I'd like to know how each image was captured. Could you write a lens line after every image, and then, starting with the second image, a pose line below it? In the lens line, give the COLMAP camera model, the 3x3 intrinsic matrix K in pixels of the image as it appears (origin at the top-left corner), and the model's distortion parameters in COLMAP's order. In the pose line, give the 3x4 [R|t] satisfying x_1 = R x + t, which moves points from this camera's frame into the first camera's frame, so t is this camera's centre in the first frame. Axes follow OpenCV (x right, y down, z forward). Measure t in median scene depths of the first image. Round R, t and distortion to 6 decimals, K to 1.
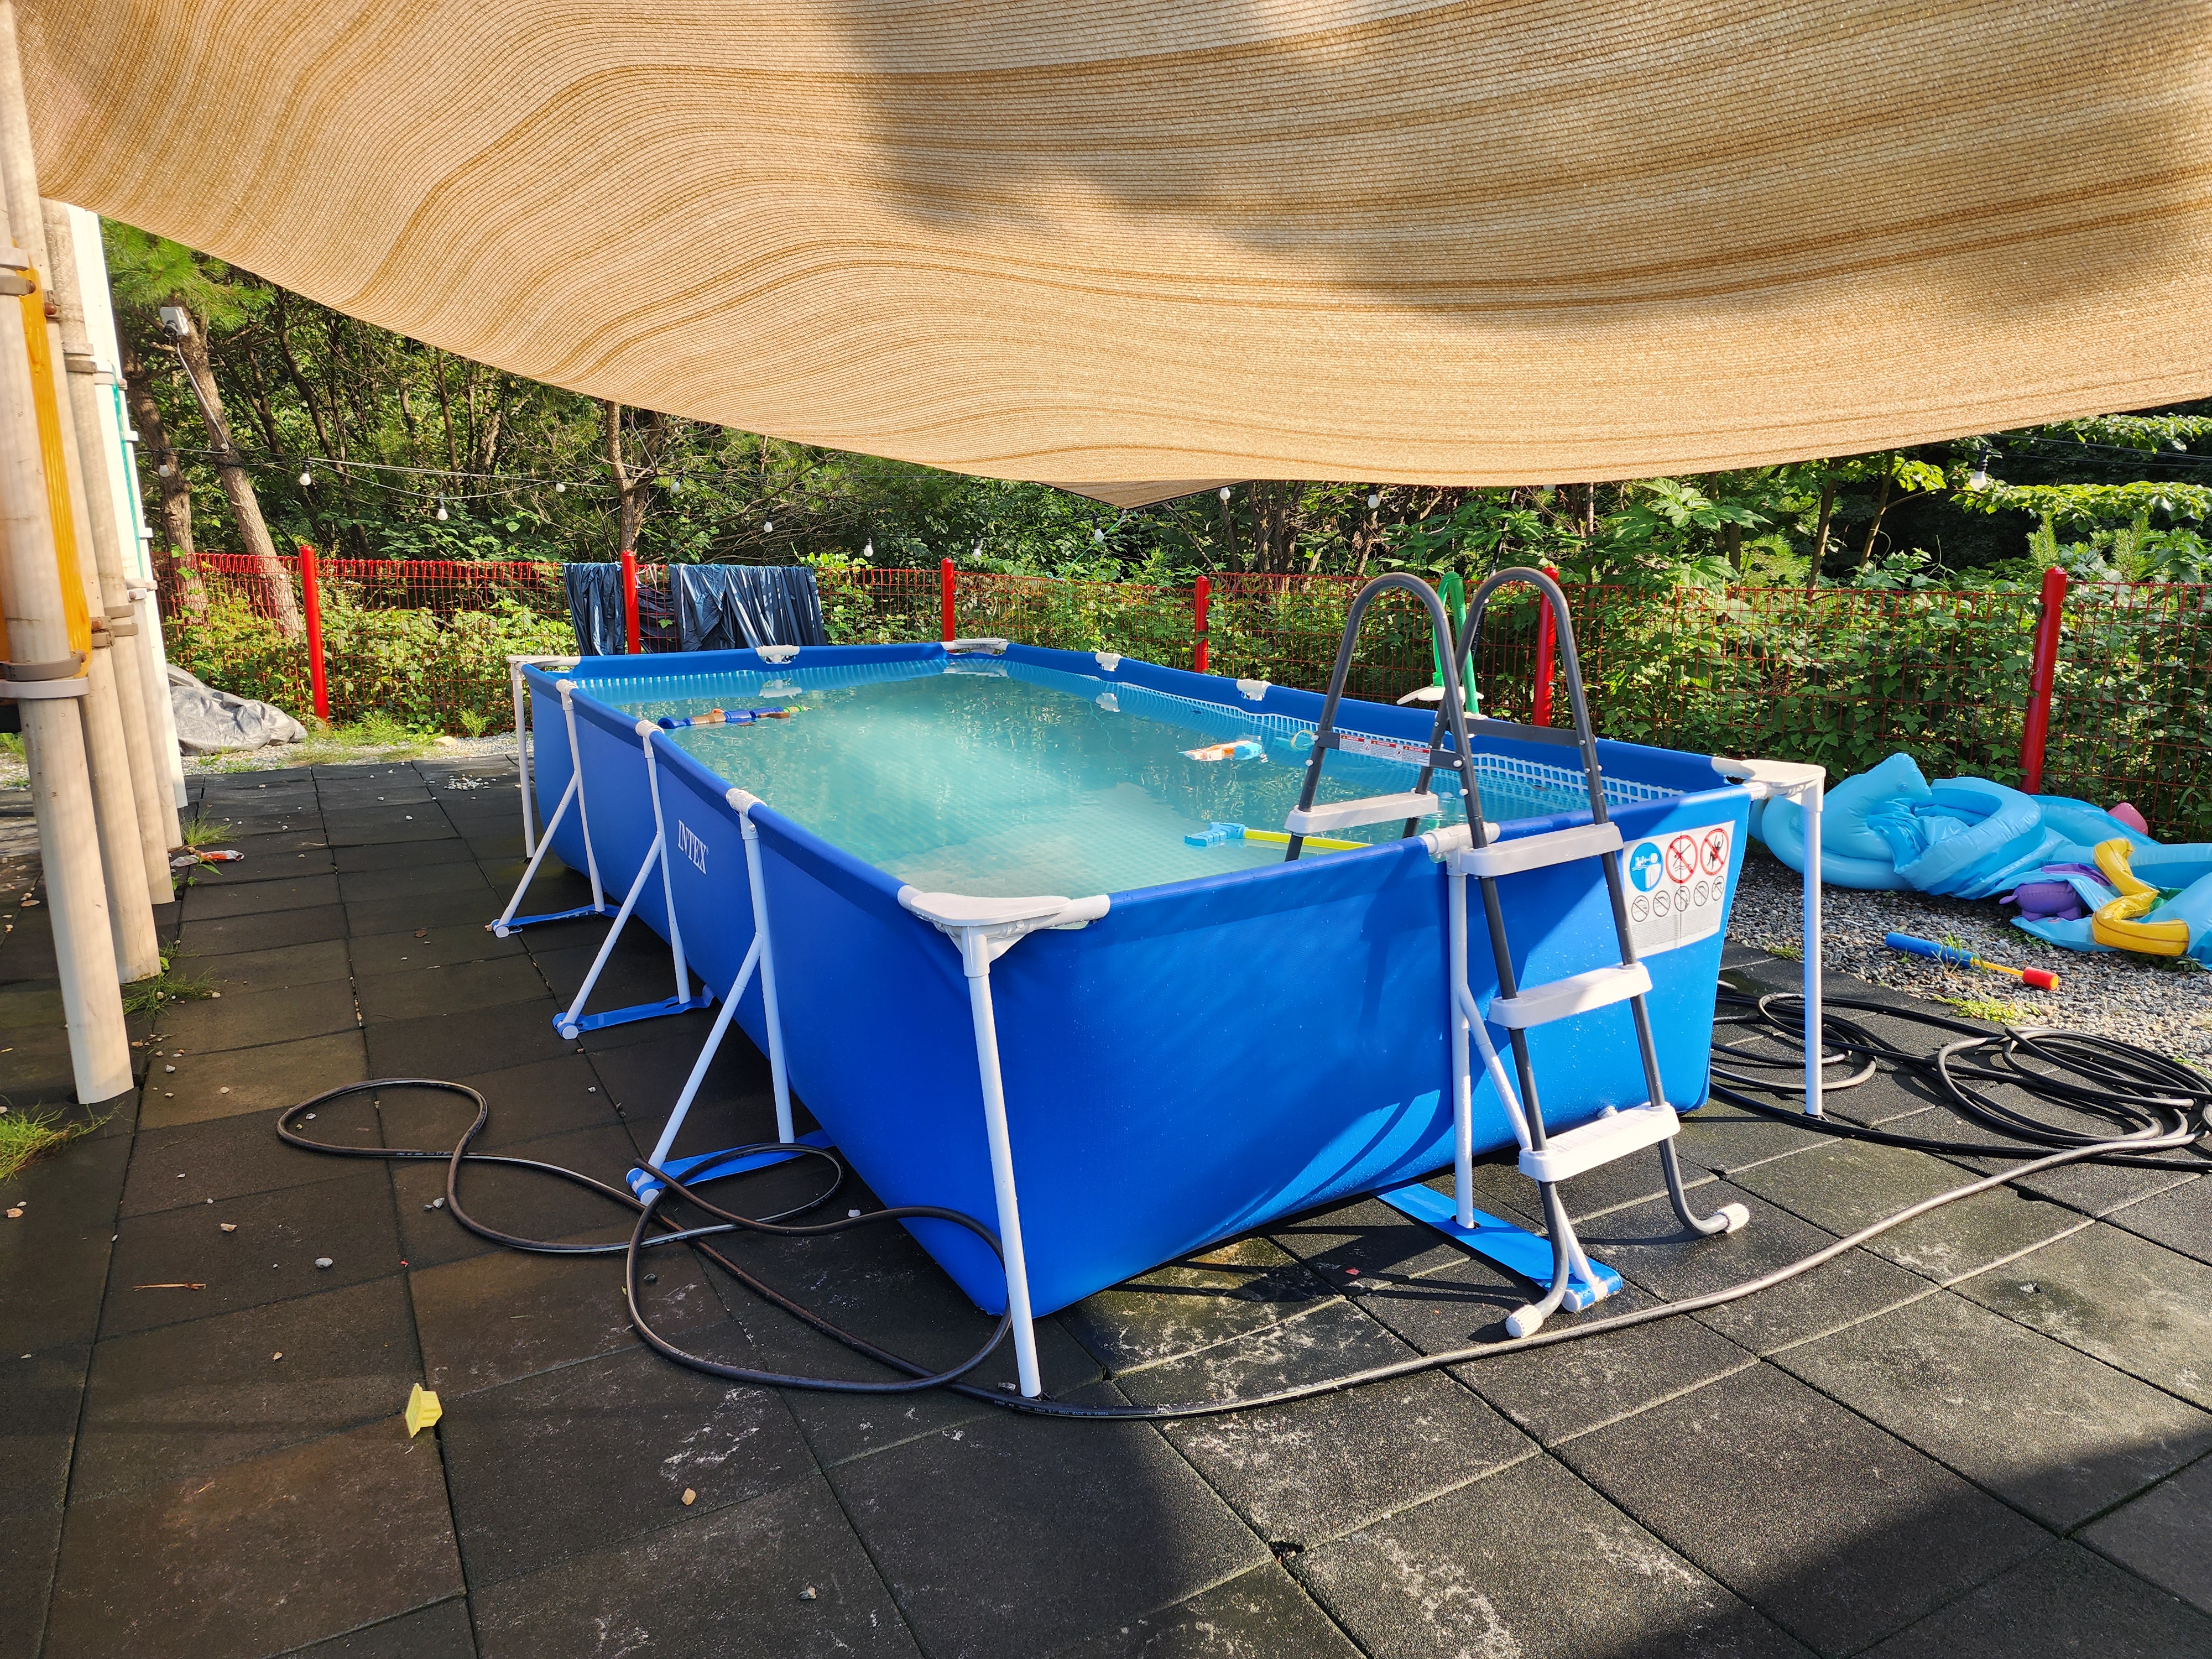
lens RADIAL K [[1445.8, 0, 1106.0], [0, 1445.8, 829.5], [0, 0, 1]] dist [0.009017, 0.000174]
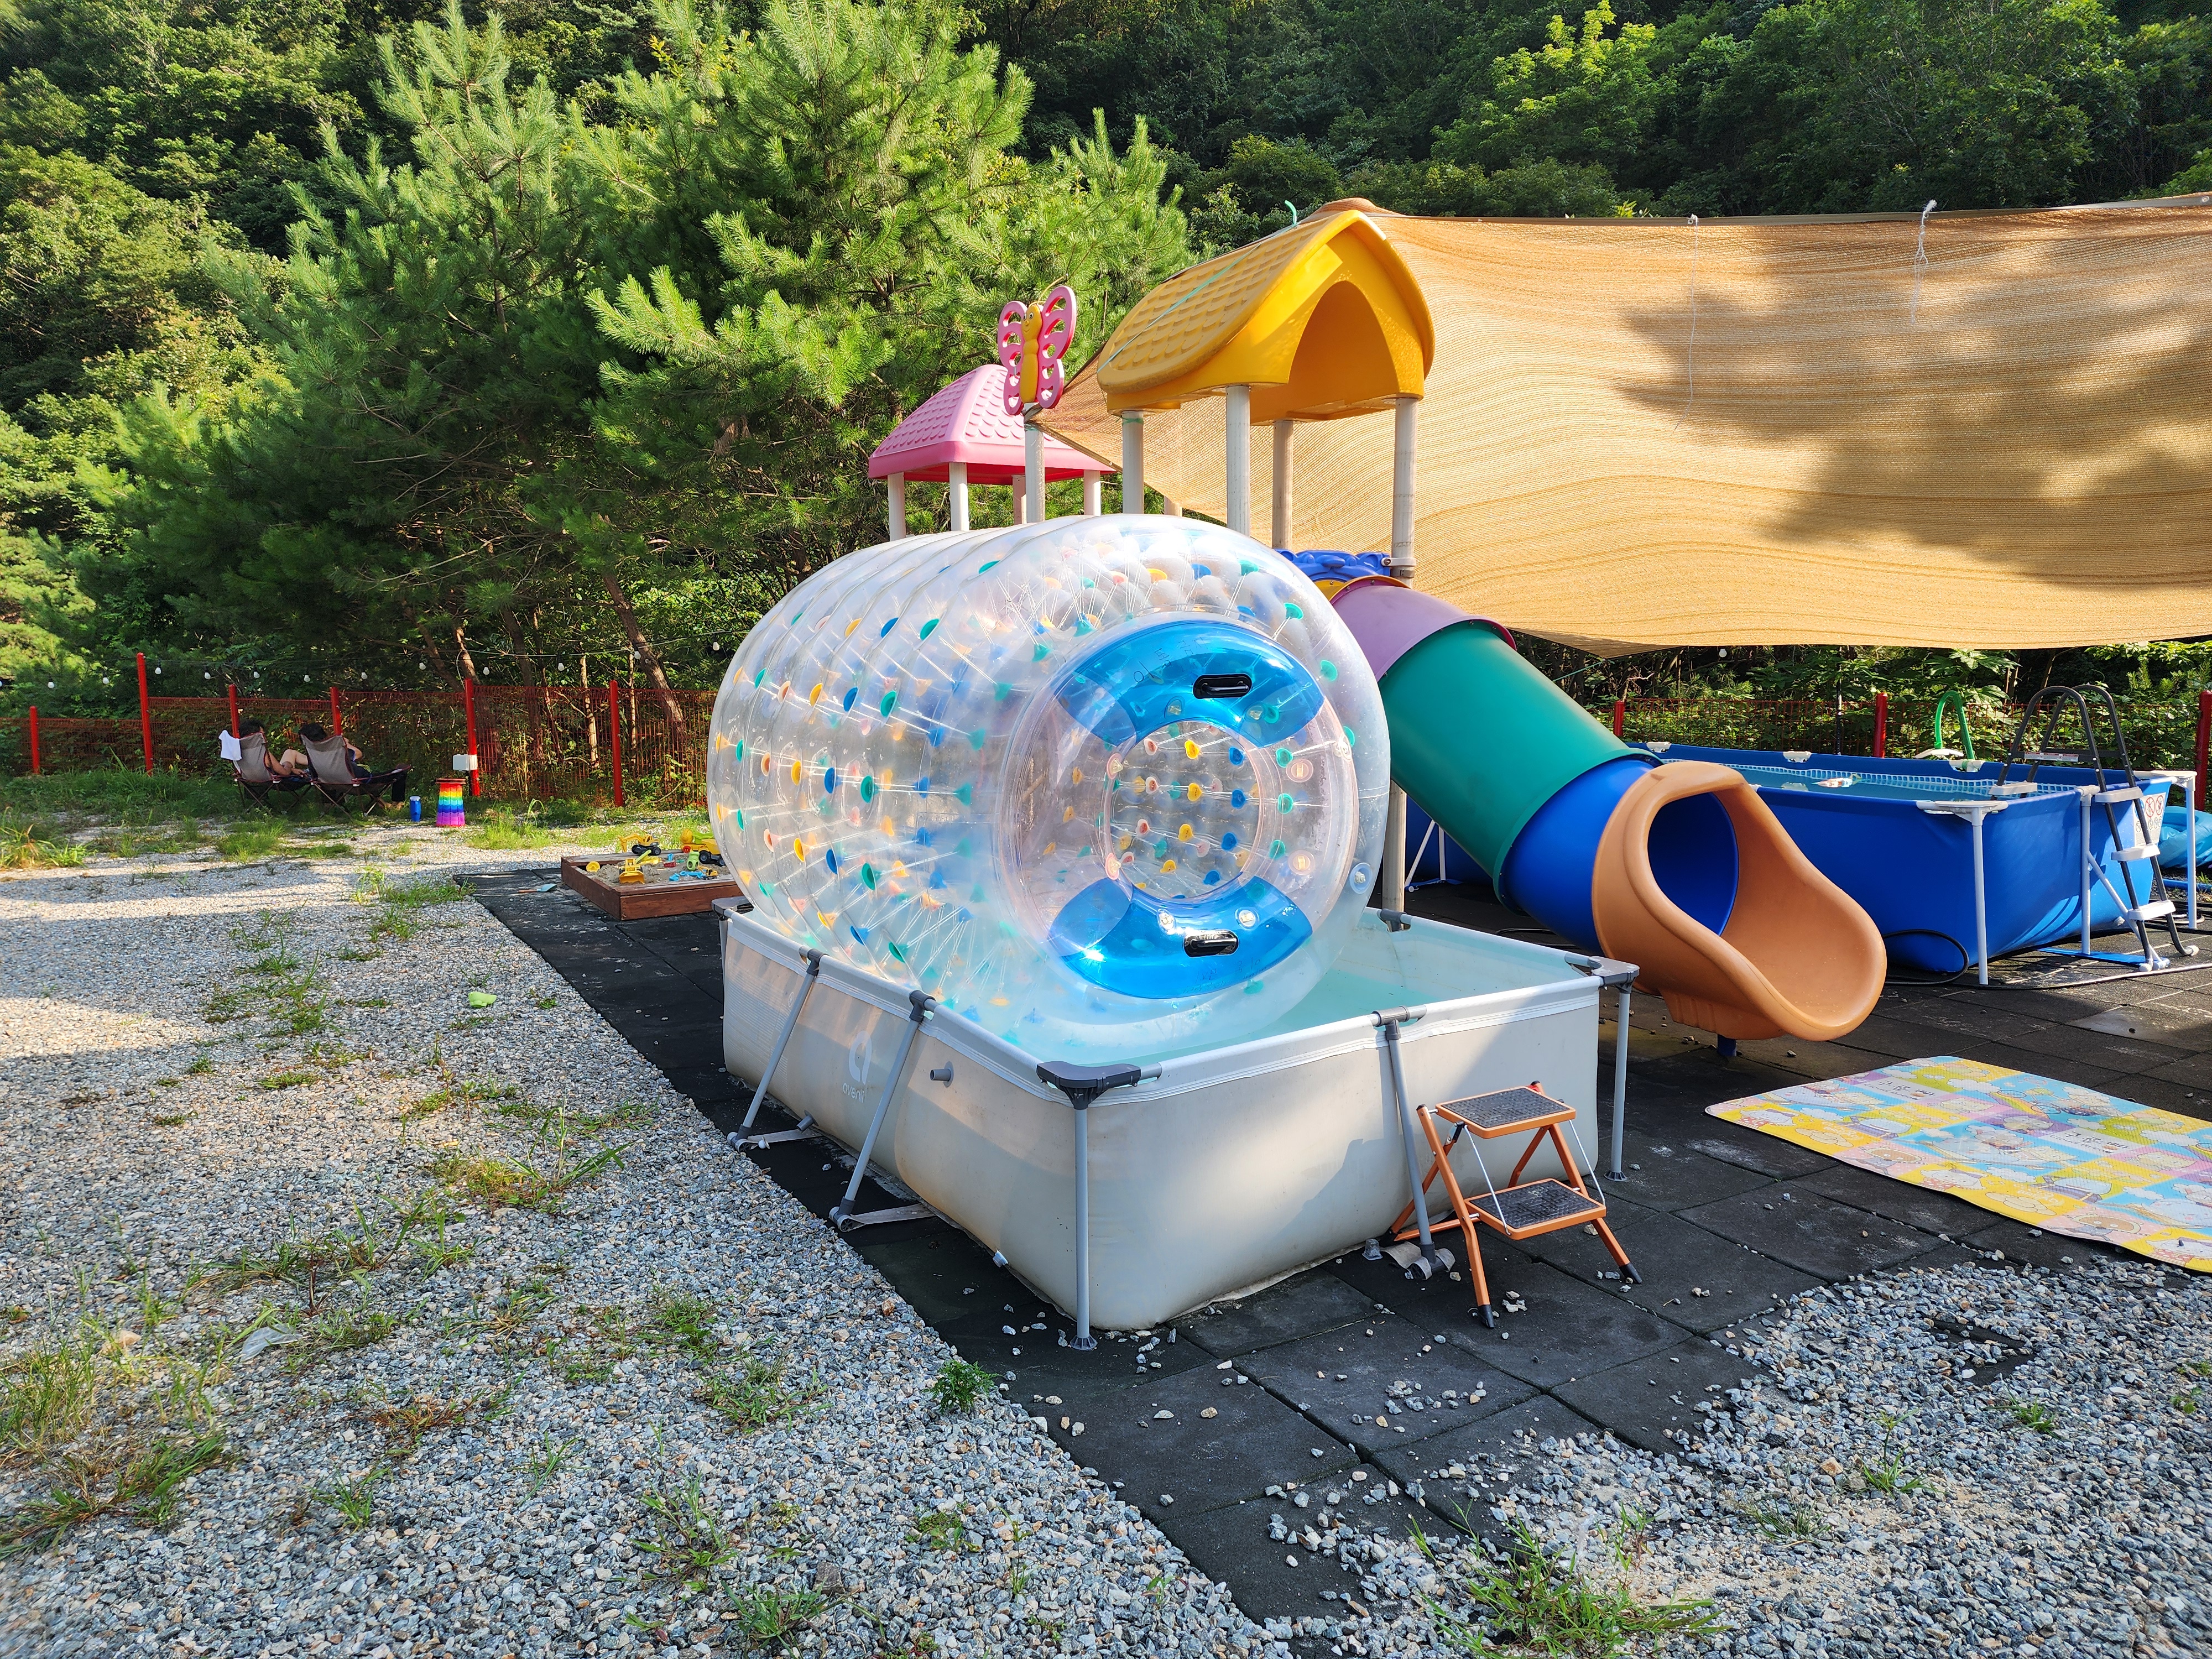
lens RADIAL K [[1445.8, 0, 1106.0], [0, 1445.8, 829.5], [0, 0, 1]] dist [0.009017, 0.000174]
pose [[0.998537, -0.007882, 0.053497, -0.956506], [0.012824, 0.995616, -0.092656, 0.169391], [-0.052532, 0.093207, 0.994260, -0.851068]]
